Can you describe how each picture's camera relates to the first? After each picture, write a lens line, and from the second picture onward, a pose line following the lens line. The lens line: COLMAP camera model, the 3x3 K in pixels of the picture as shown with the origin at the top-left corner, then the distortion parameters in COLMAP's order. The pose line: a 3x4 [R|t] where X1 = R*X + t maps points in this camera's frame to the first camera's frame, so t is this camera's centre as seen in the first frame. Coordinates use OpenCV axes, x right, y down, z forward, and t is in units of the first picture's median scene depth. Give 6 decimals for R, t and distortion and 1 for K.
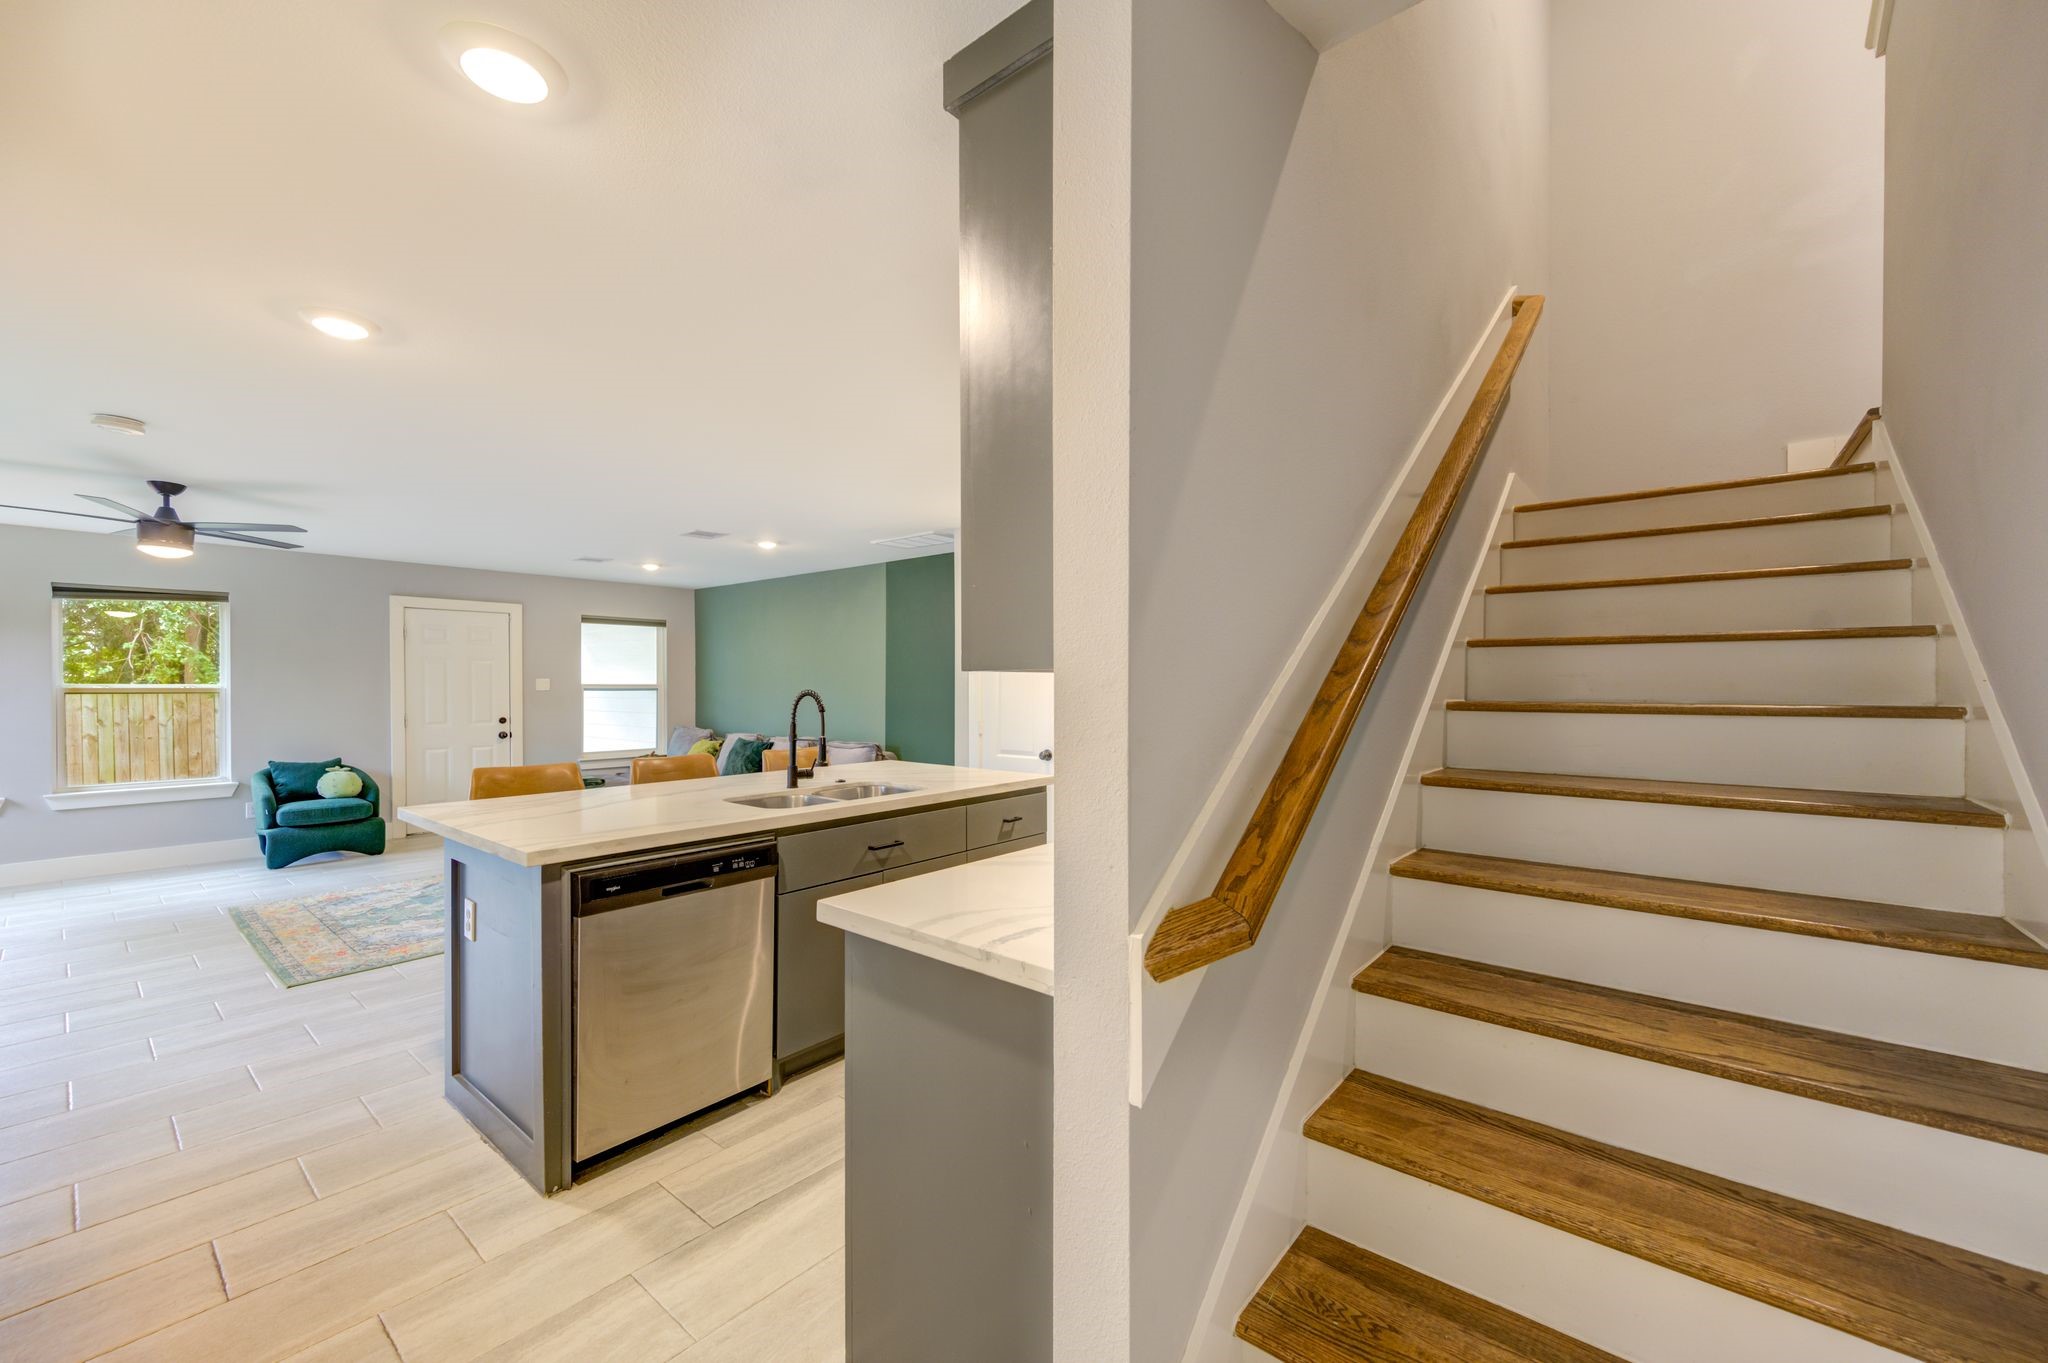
lens RADIAL K [[796.8, 0, 1030.1], [0, 796.8, 681.1], [0, 0, 1]] dist [0.002017, 0.000133]
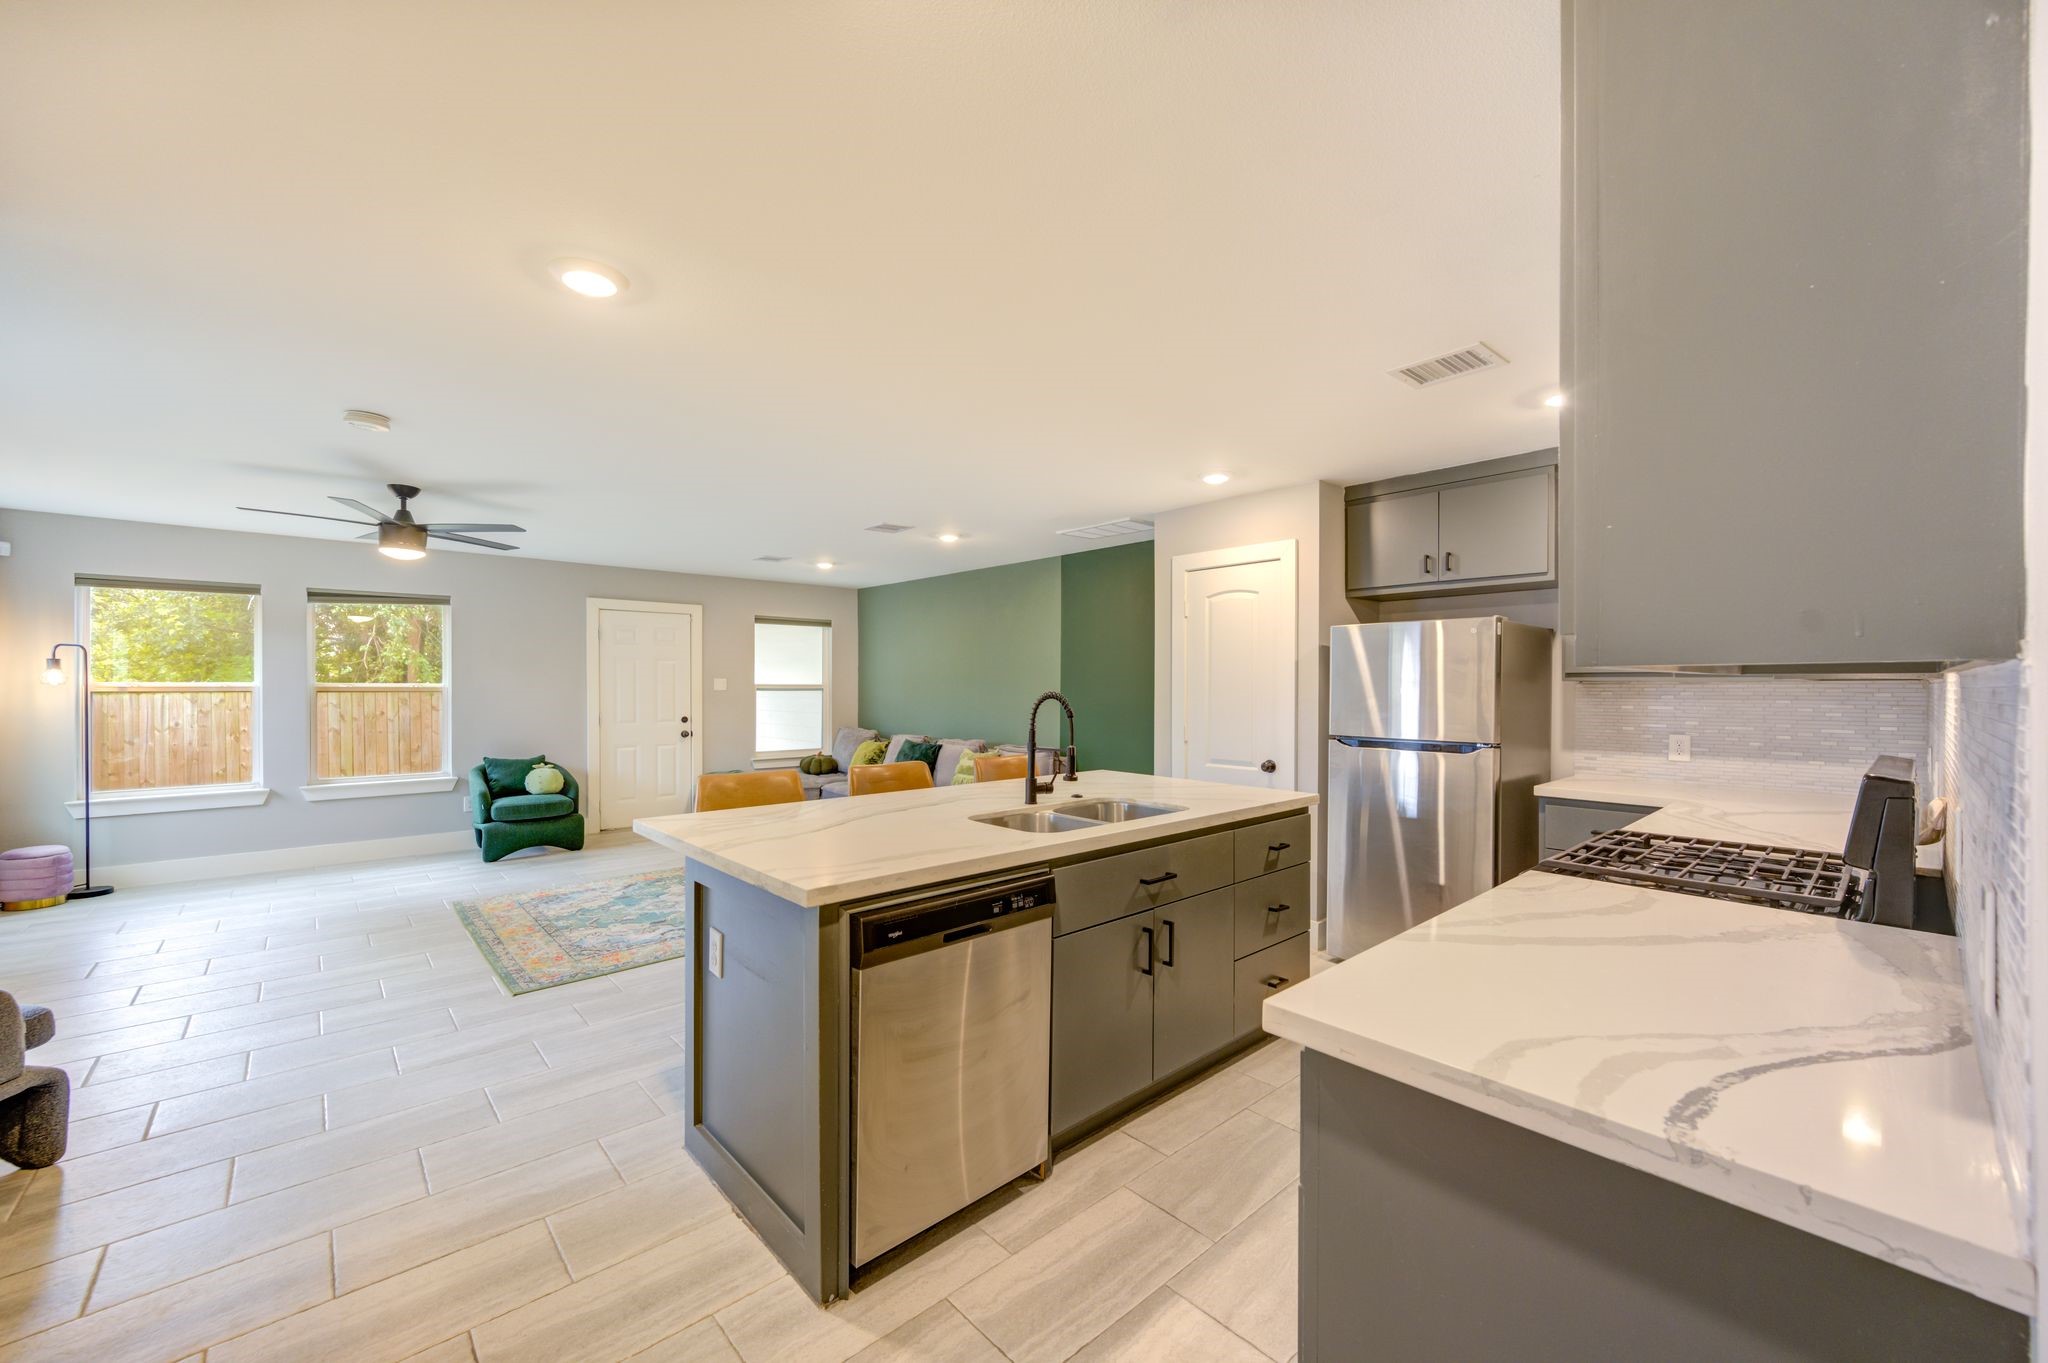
lens RADIAL K [[795.0, 0, 1024.0], [0, 795.0, 681.5], [0, 0, 1]] dist [0.004390, -0.000459]
pose [[0.988589, 0.002020, -0.150622, -0.143079], [-0.002101, 0.999998, -0.000380, 0.000139], [0.150621, 0.000692, 0.988591, 0.112280]]
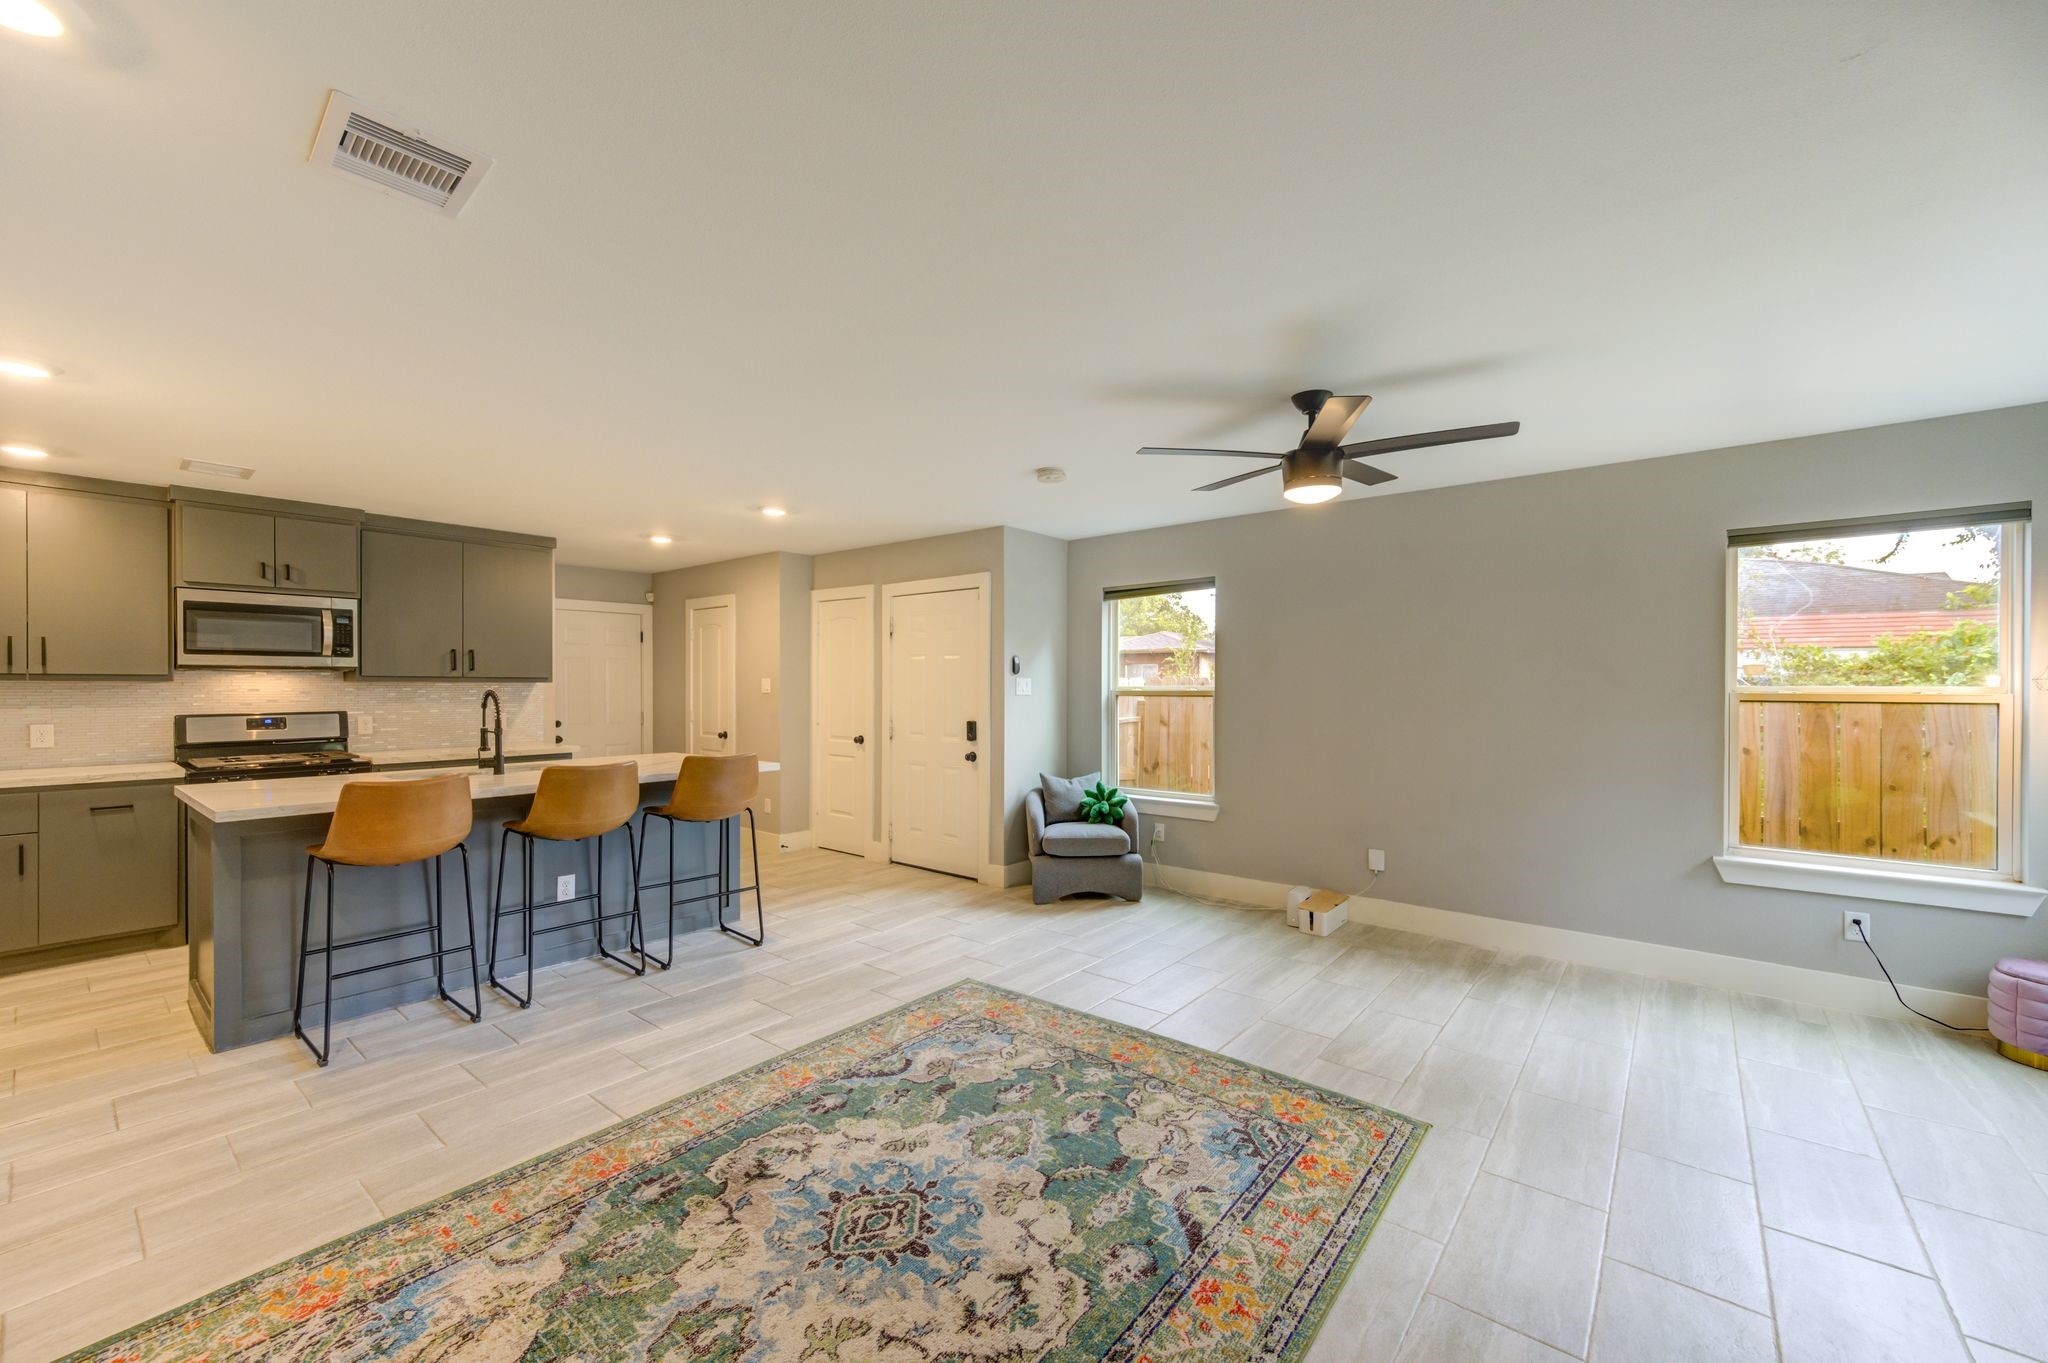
lens RADIAL K [[804.9, 0, 1032.7], [0, 804.9, 689.2], [0, 0, 1]] dist [0.001577, -0.000275]
pose [[-0.999957, -0.000547, -0.009205, -0.828258], [-0.000557, 0.999999, 0.001159, 0.005365], [0.009205, 0.001164, -0.999957, 1.681664]]
